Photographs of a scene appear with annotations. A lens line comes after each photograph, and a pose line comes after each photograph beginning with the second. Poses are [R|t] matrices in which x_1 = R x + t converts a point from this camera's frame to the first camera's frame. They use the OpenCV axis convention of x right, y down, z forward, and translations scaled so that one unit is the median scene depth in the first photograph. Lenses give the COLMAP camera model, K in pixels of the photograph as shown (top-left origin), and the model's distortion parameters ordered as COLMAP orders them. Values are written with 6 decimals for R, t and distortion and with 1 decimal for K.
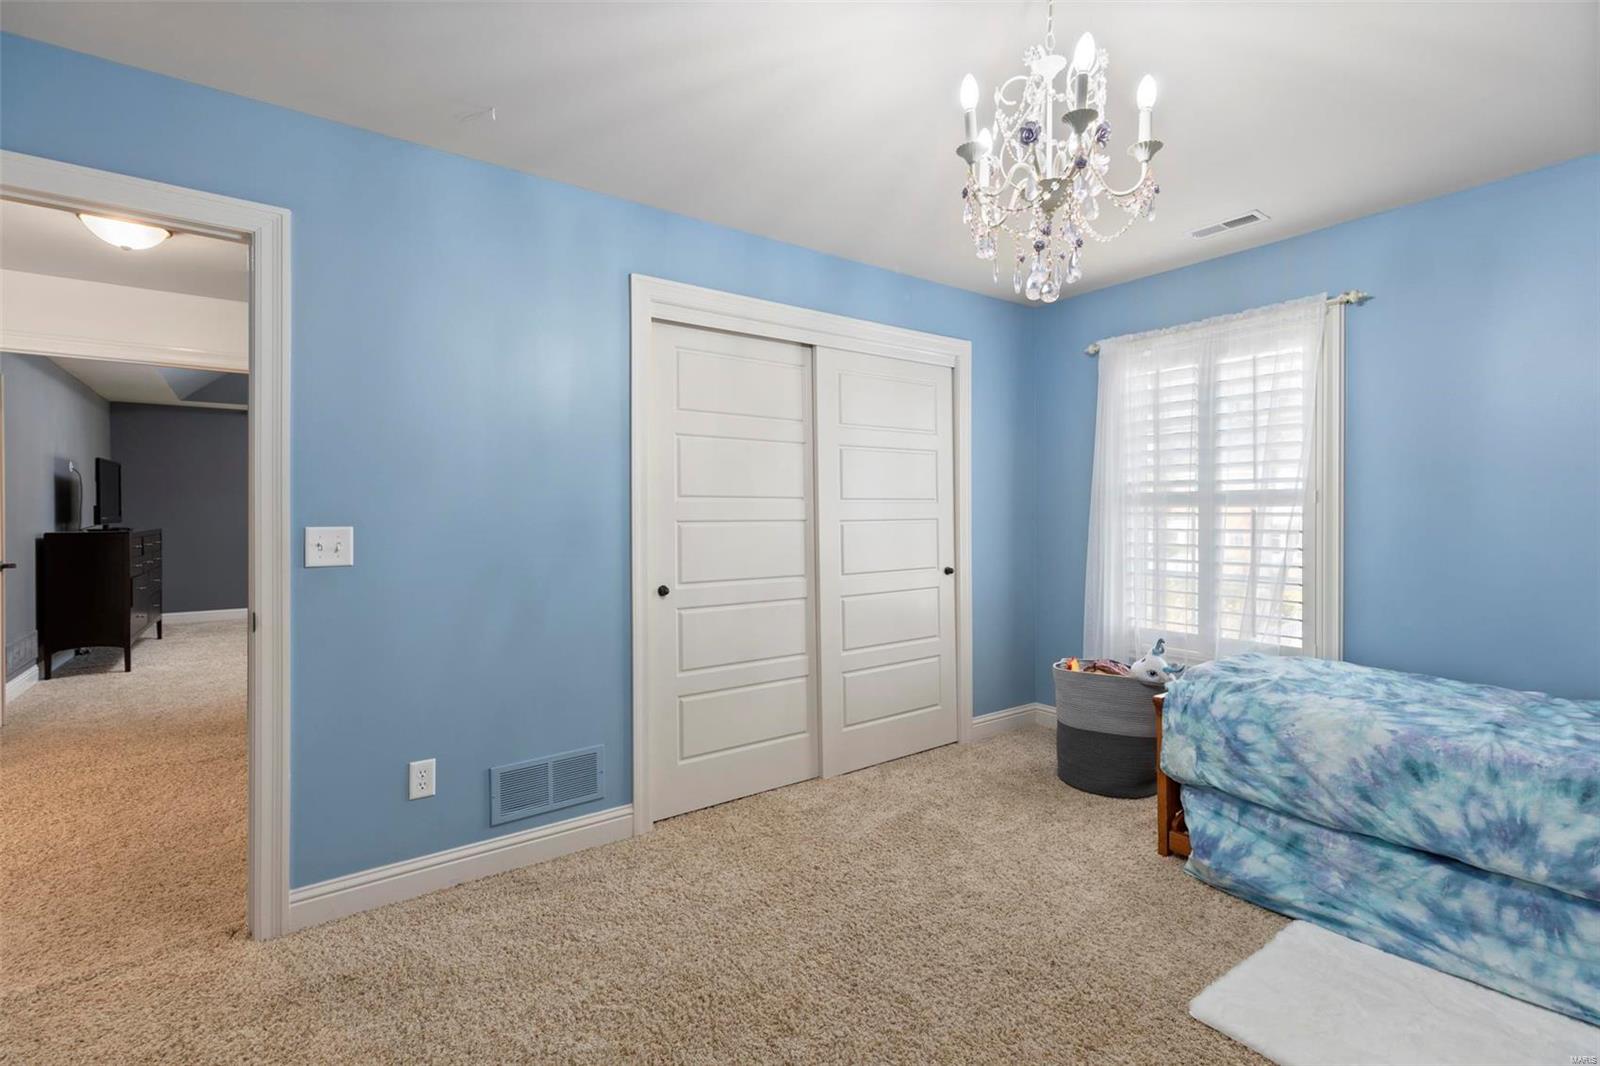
lens RADIAL K [[717.5, 0, 800.3], [0, 717.5, 517.7], [0, 0, 1]] dist [0.004930, -0.000254]
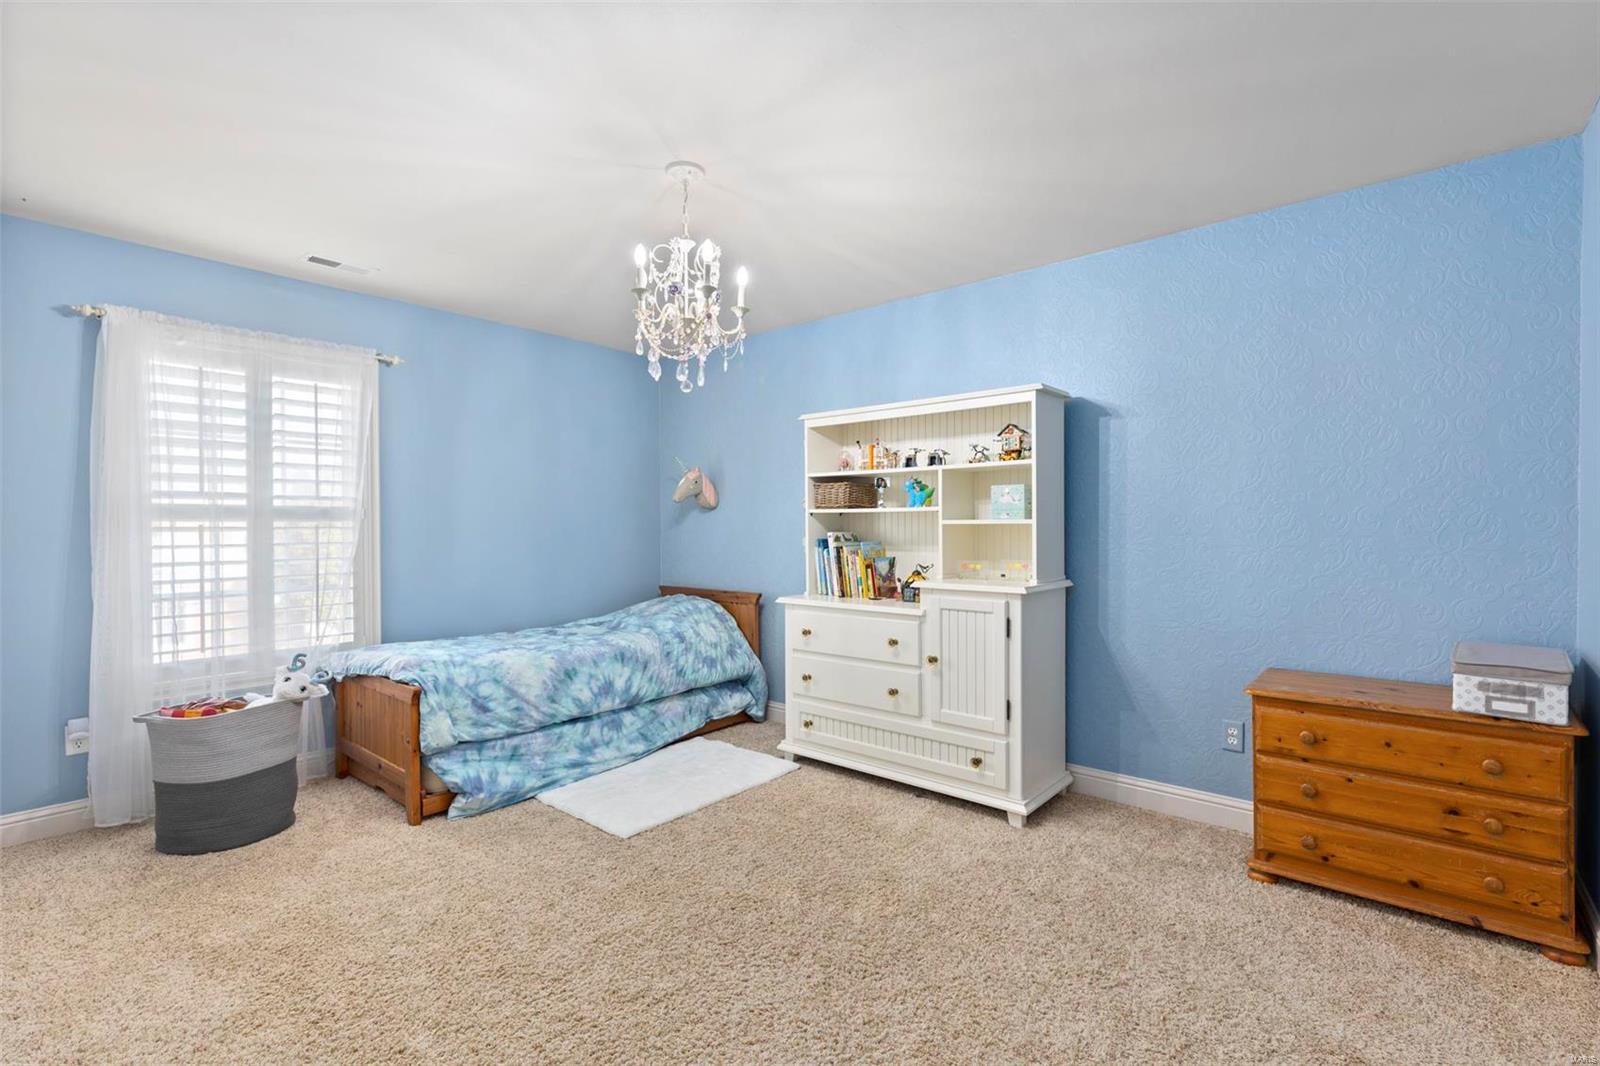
lens RADIAL K [[717.5, 0, 808.8], [0, 717.5, 531.9], [0, 0, 1]] dist [0.004930, -0.000254]
pose [[-0.231094, -0.003618, 0.972925, -0.848677], [0.010107, 0.999930, 0.006119, 0.001692], [-0.972879, 0.011247, -0.231041, 0.736681]]
